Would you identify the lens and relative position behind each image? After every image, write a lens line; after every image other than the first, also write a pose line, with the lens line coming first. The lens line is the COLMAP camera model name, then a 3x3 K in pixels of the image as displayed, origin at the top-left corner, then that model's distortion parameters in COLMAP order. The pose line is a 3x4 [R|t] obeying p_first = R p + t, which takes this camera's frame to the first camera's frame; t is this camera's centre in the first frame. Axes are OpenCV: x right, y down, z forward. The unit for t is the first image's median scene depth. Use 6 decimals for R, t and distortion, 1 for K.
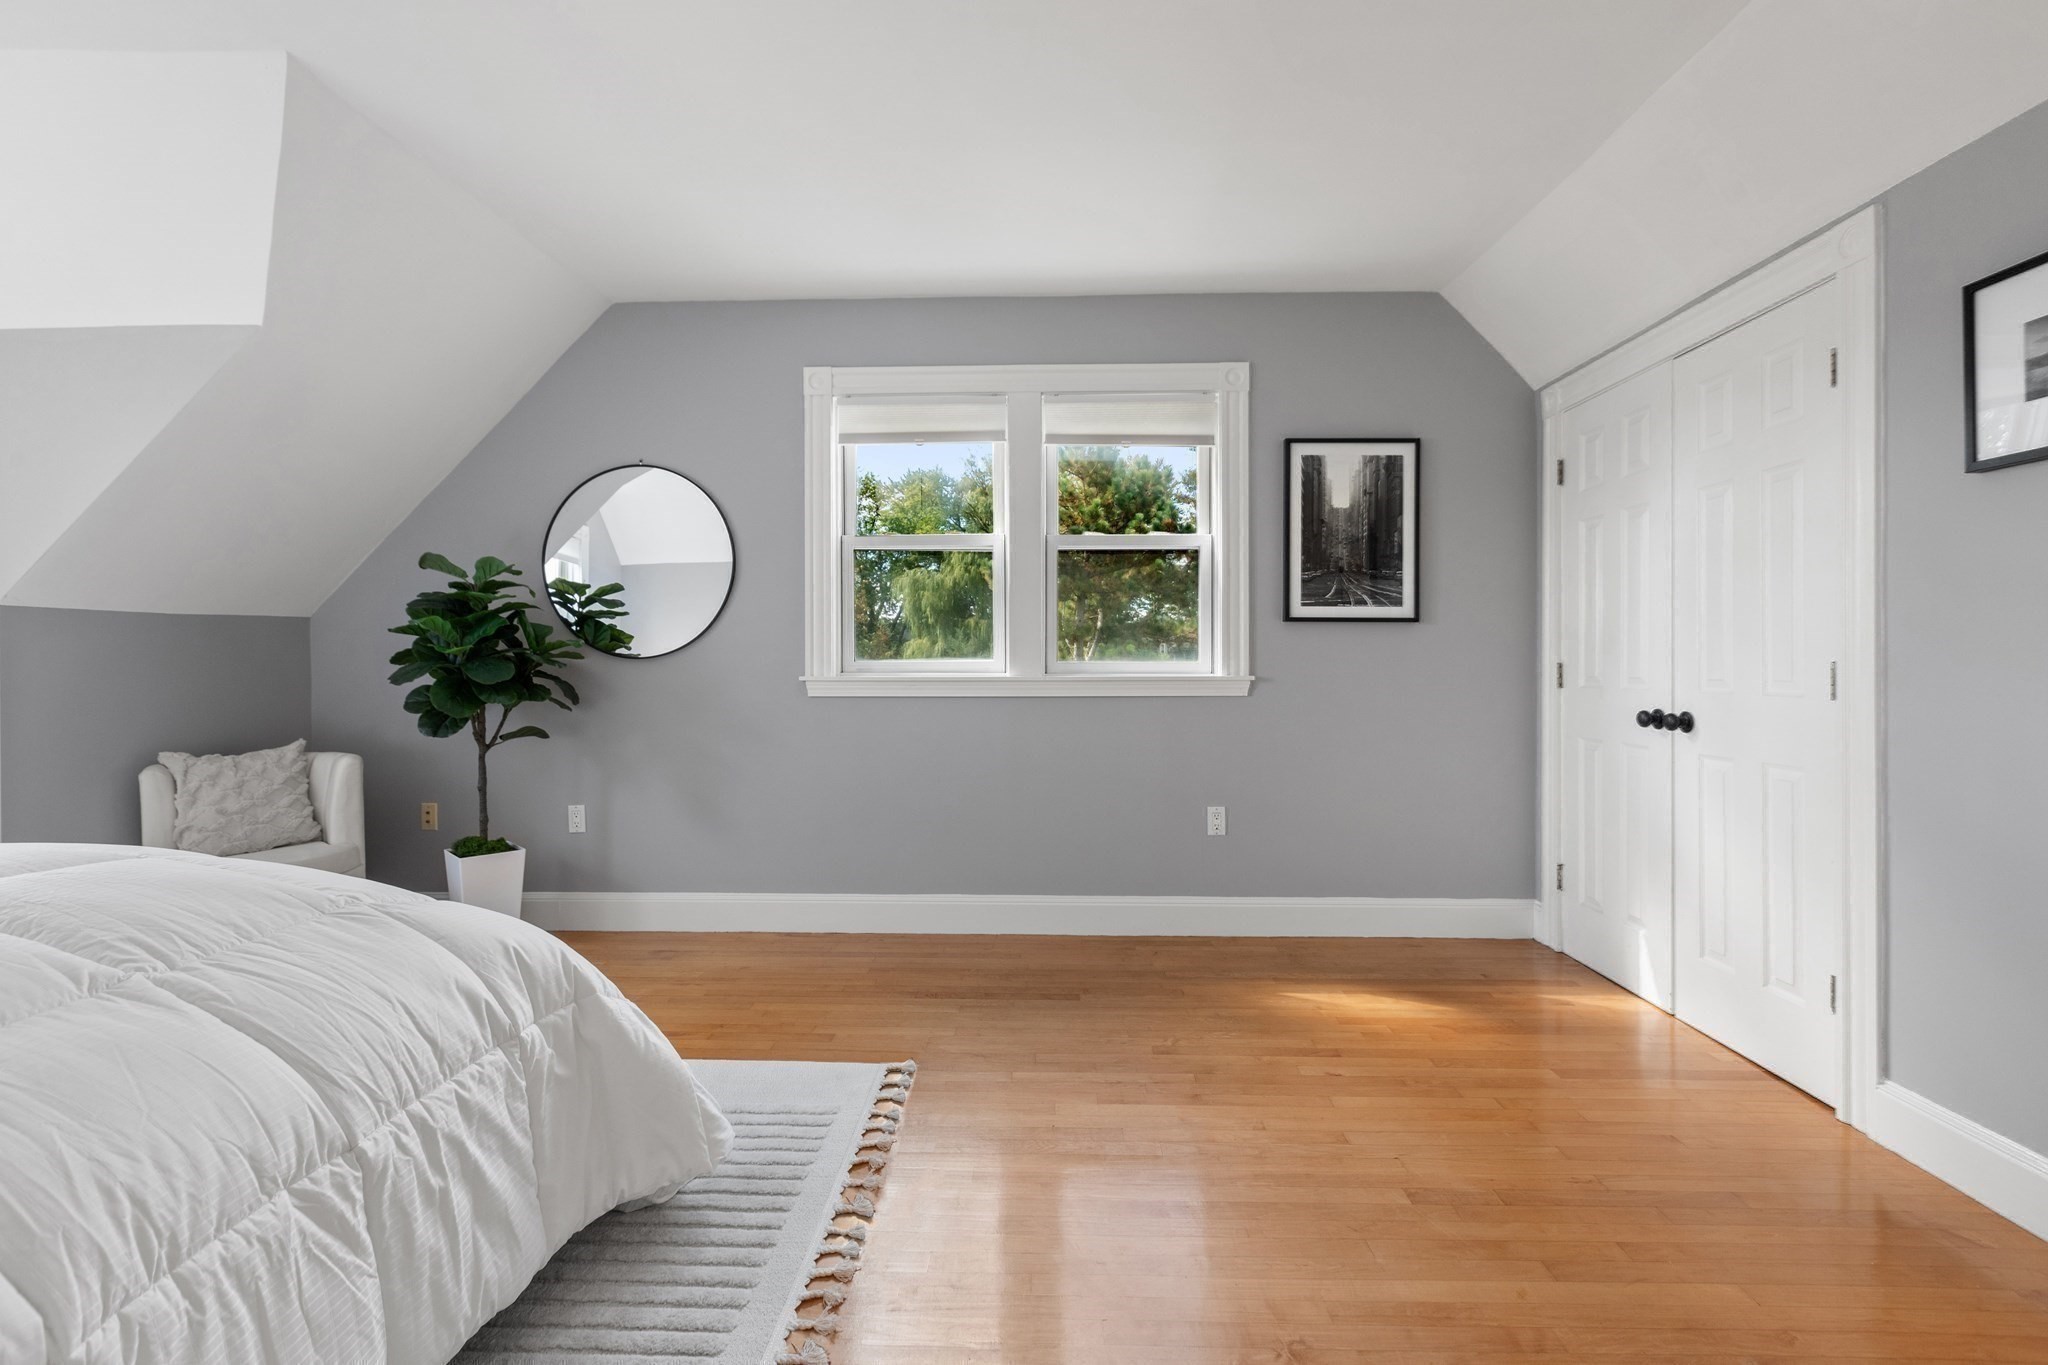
lens RADIAL K [[931.4, 0, 1022.8], [0, 931.4, 669.7], [0, 0, 1]] dist [0.007458, -0.001339]
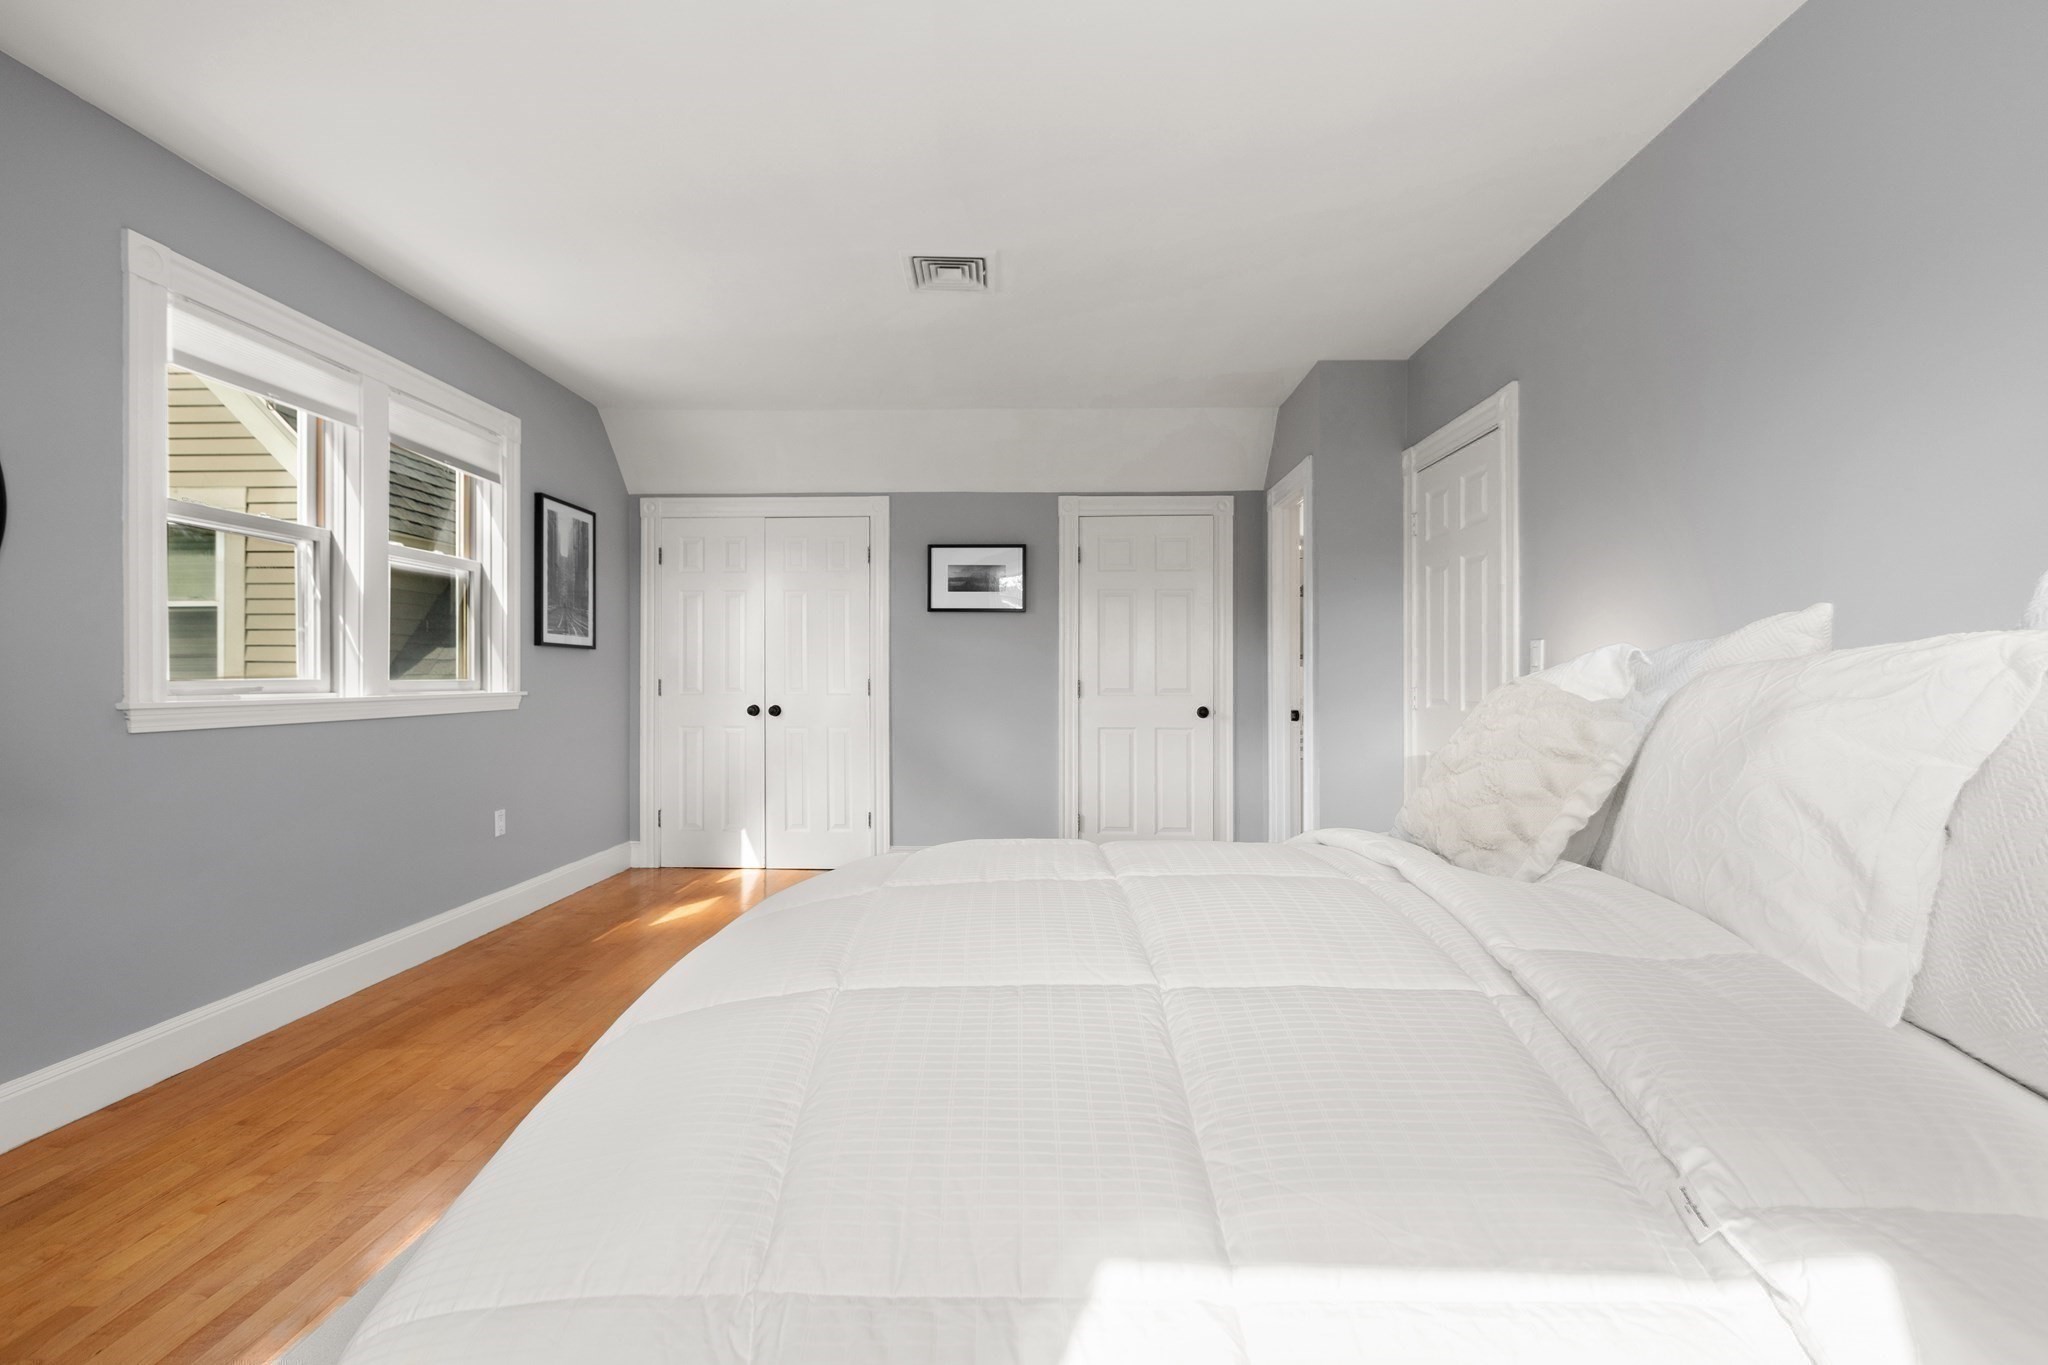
lens RADIAL K [[931.4, 0, 1017.3], [0, 931.4, 683.3], [0, 0, 1]] dist [0.007458, -0.001339]
pose [[-0.002643, -0.005380, 0.999982, -0.922280], [0.005746, 0.999969, 0.005395, -0.006202], [-0.999980, 0.005760, -0.002612, 0.393441]]
